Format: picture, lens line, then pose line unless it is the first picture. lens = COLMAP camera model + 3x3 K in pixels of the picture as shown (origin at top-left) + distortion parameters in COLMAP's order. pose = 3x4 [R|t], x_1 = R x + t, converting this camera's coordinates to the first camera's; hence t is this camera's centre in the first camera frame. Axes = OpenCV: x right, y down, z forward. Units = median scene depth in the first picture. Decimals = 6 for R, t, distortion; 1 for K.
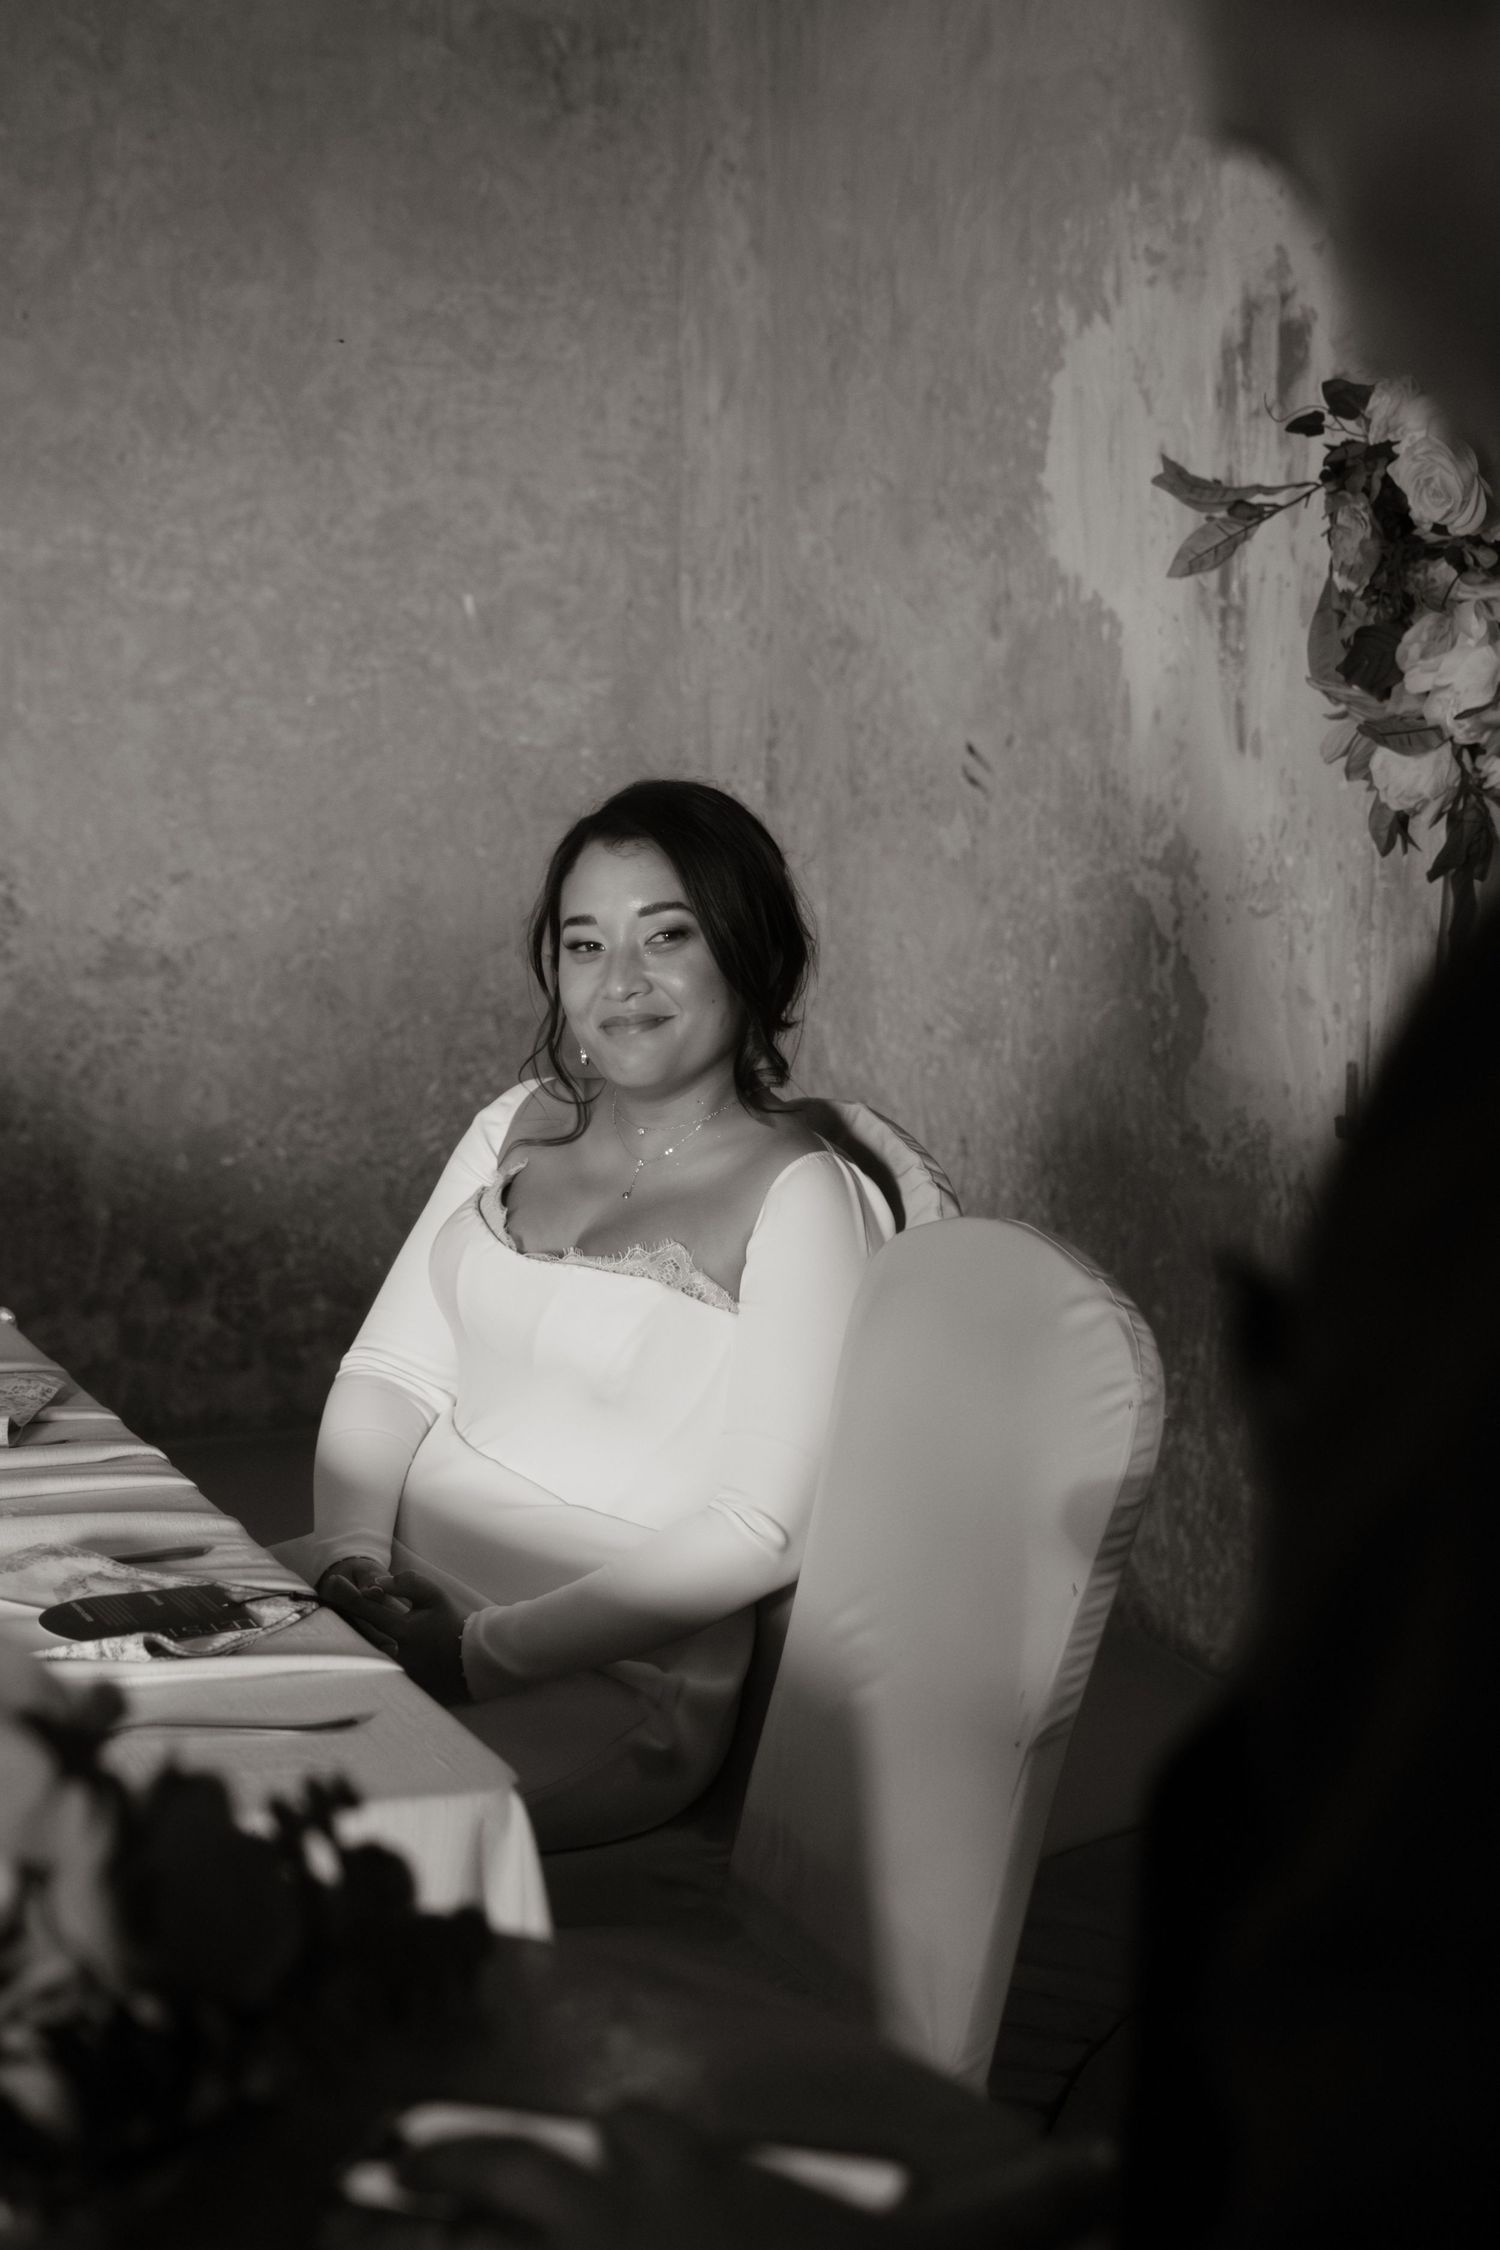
lens RADIAL K [[4044.6, 0, 732.3], [0, 4044.6, 1114.5], [0, 0, 1]] dist [0.037676, 0.000000]
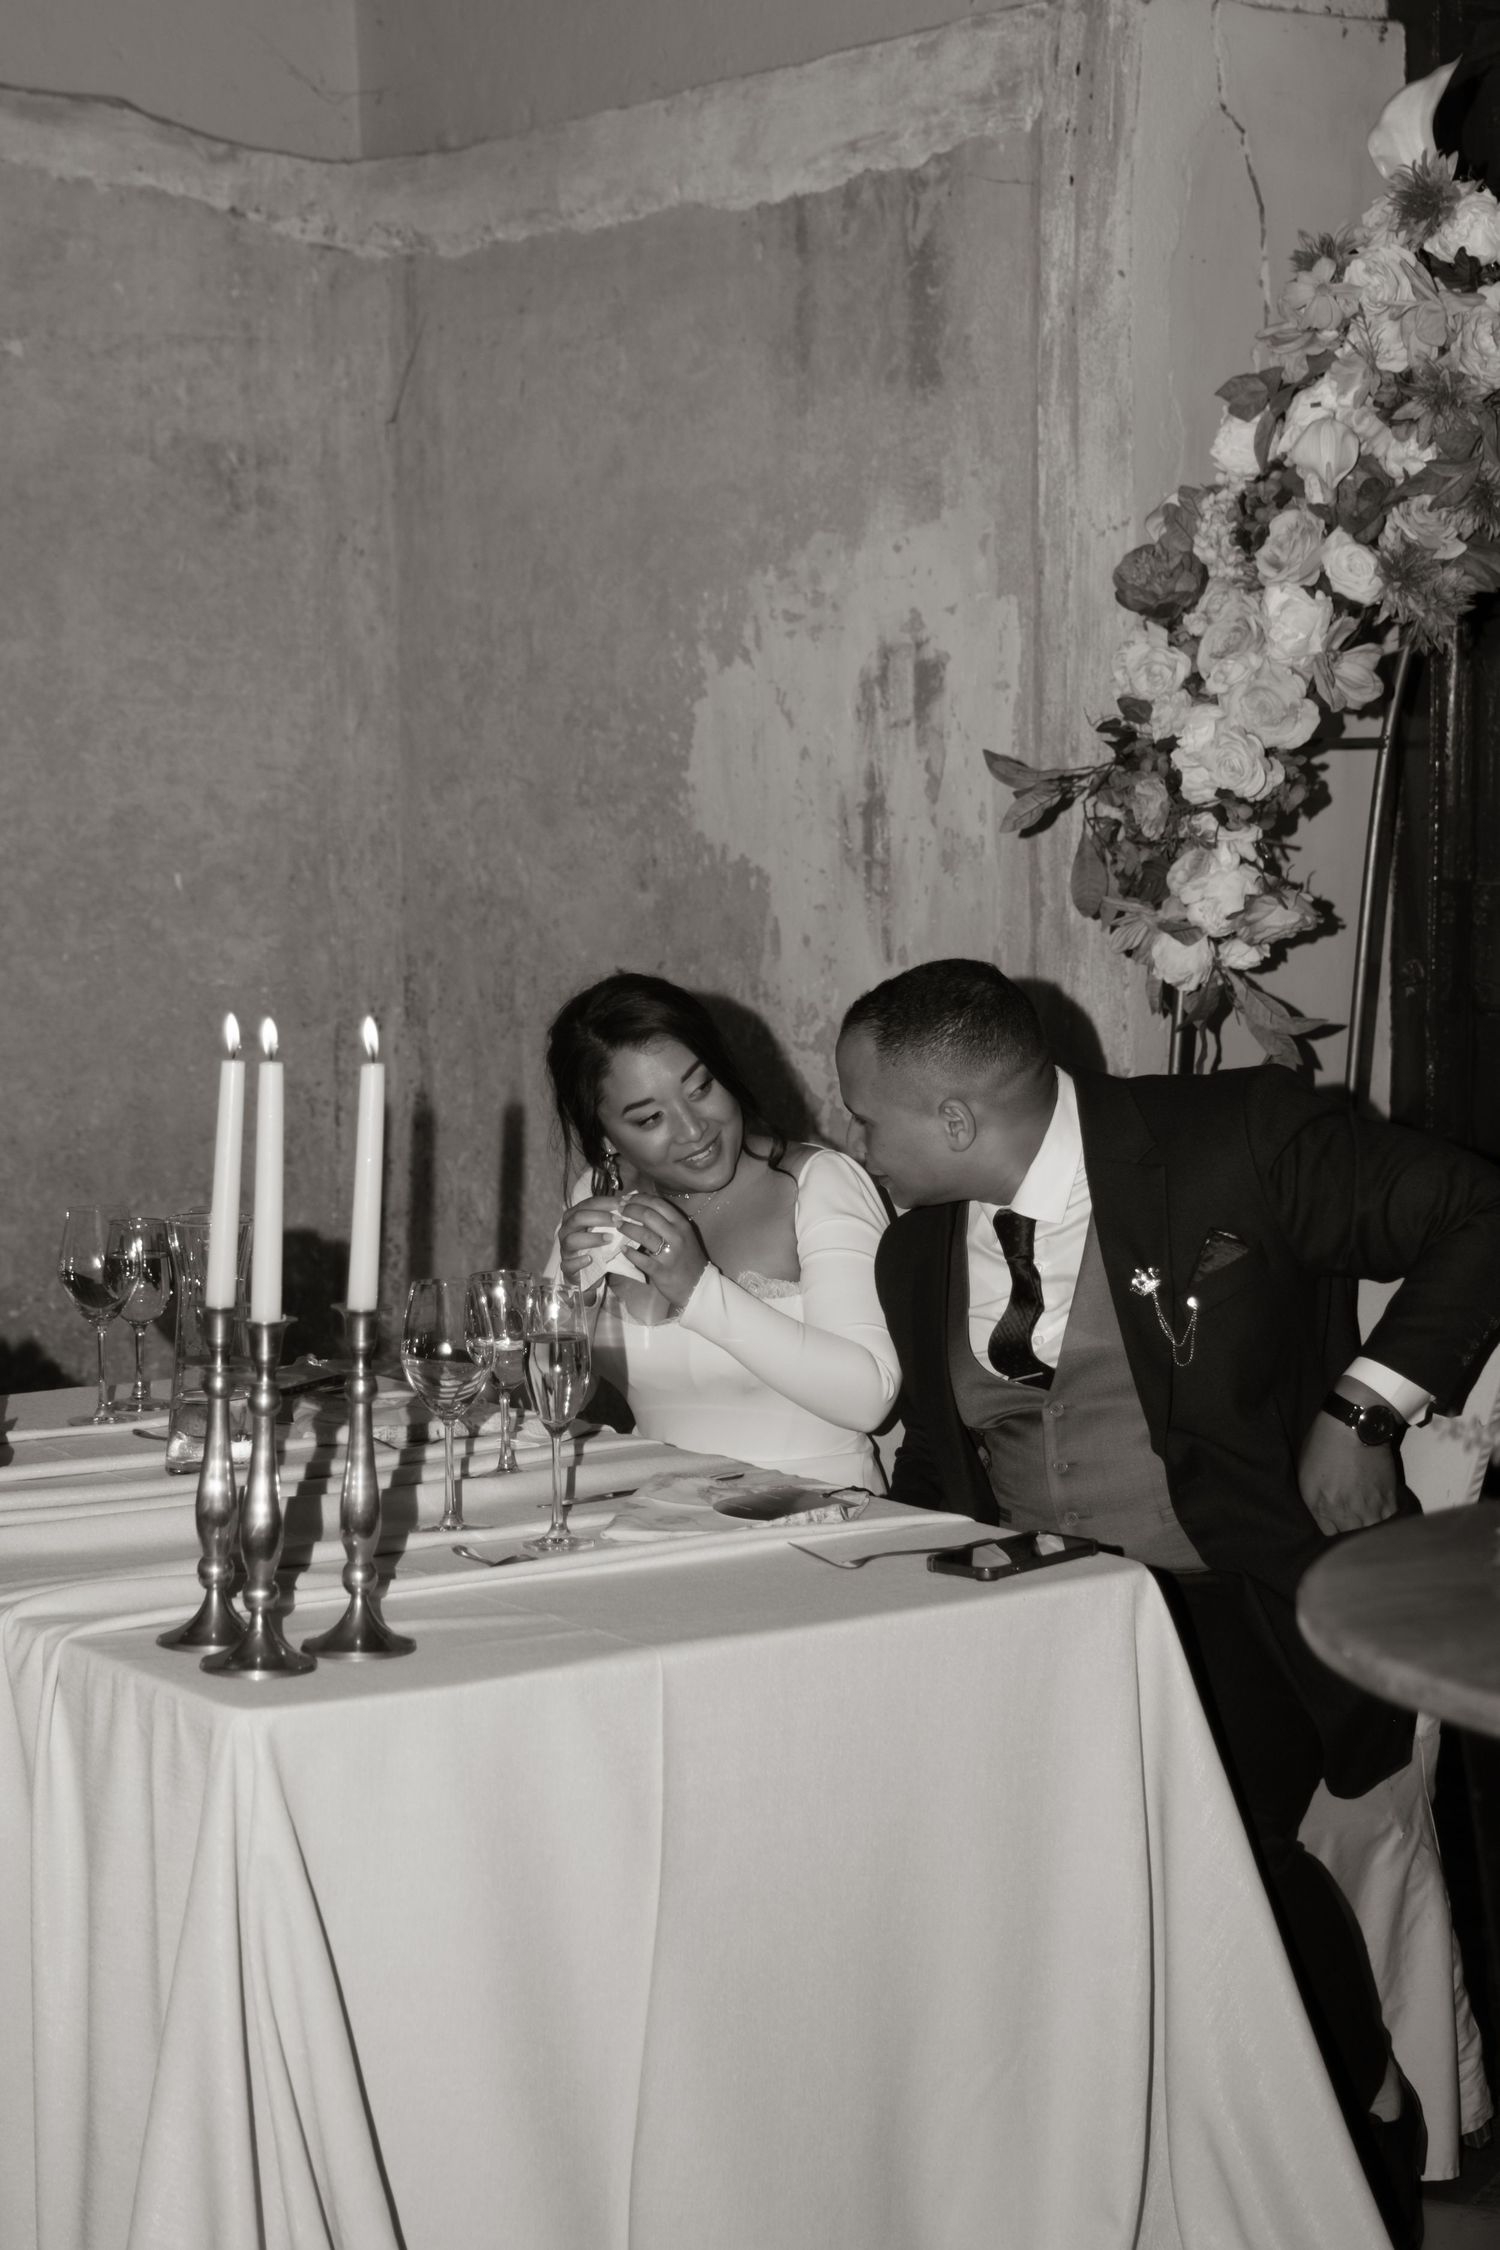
lens RADIAL K [[3209.1, 0, 773.2], [0, 3209.1, 1129.4], [0, 0, 1]] dist [0.044464, 0.000000]
pose [[0.970421, -0.045429, 0.237108, -0.132763], [0.057129, 0.997453, -0.042707, 0.010570], [-0.234564, 0.054990, 0.970544, -0.056764]]
